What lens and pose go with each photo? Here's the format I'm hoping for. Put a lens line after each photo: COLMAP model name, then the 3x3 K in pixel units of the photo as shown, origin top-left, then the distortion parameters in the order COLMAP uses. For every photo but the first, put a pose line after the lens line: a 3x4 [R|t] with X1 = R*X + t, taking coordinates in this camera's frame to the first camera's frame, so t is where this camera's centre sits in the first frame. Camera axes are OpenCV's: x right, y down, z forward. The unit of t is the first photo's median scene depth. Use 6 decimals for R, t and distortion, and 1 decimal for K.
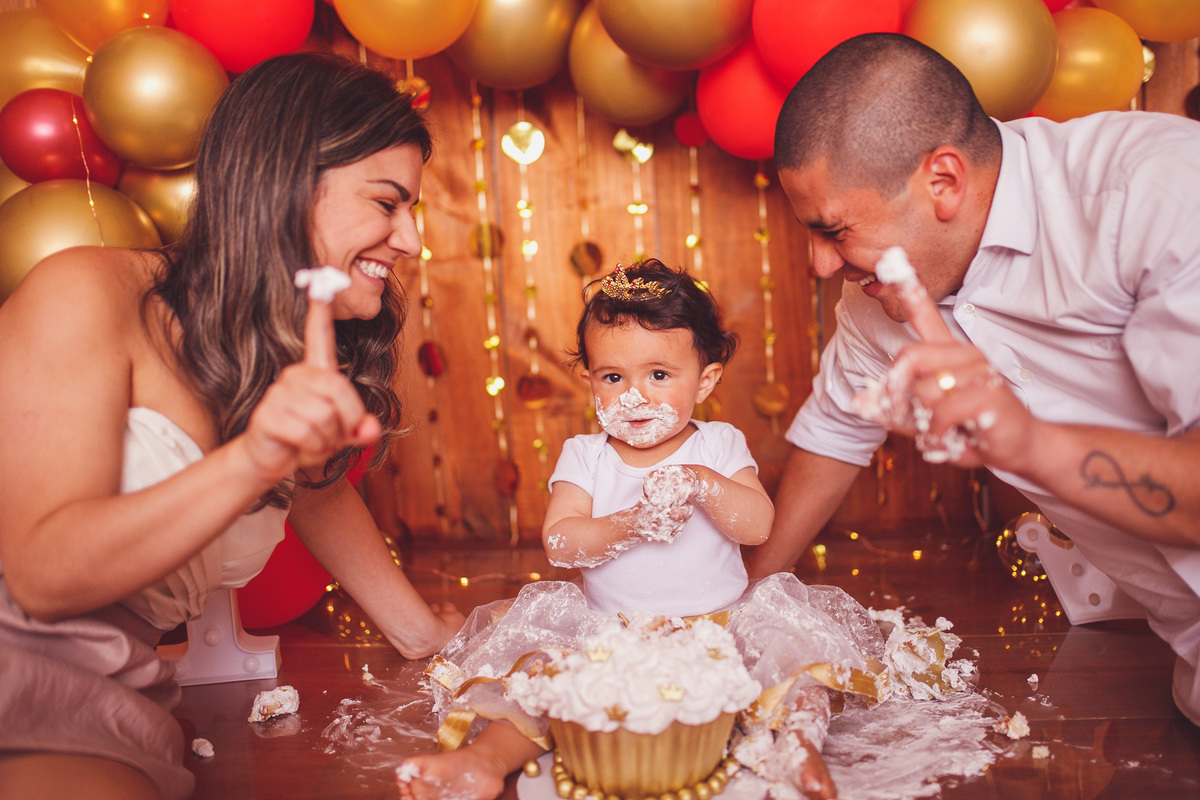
lens RADIAL K [[1199.5, 0, 663.0], [0, 1199.5, 357.6], [0, 0, 1]] dist [-0.012075, -0.009724]
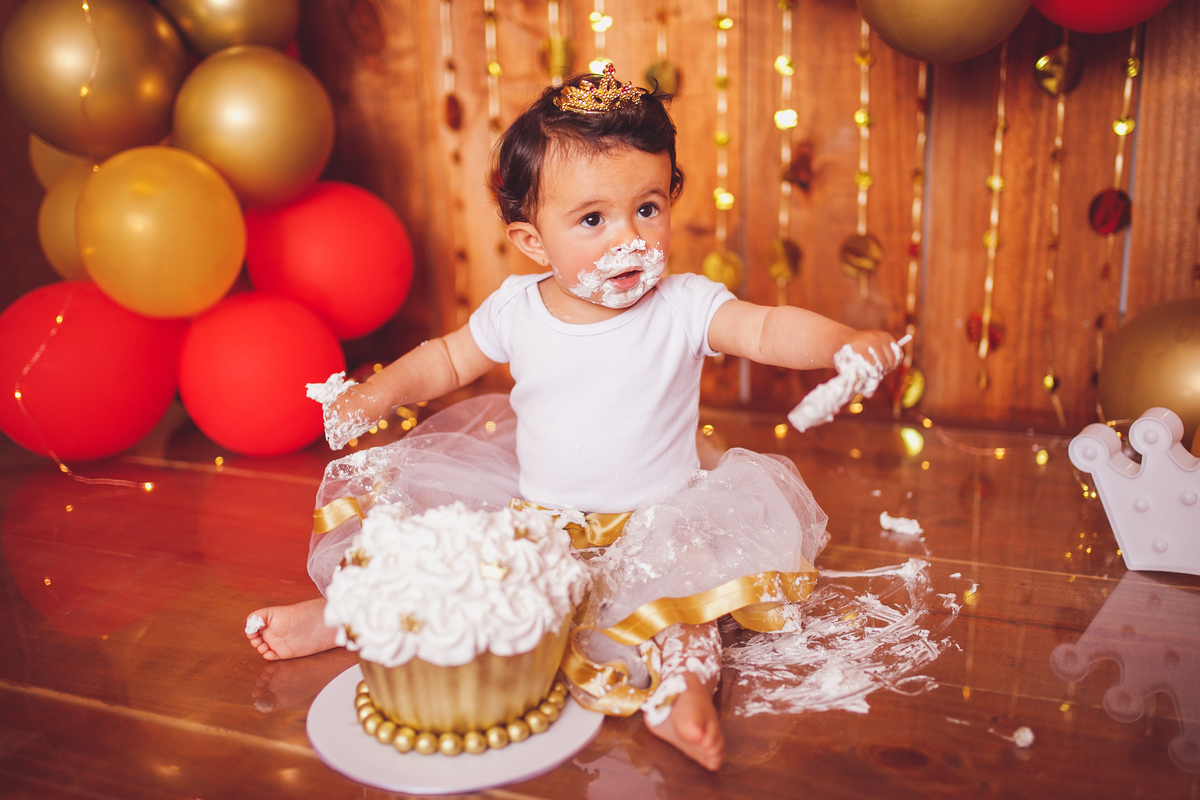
lens RADIAL K [[1160.9, 0, 634.7], [0, 1160.9, 379.3], [0, 0, 1]] dist [-0.017678, 0.002434]
pose [[0.956852, 0.097166, -0.273847, 0.172235], [-0.052002, 0.984481, 0.167611, -0.008392], [0.285883, -0.146139, 0.947055, 0.155046]]
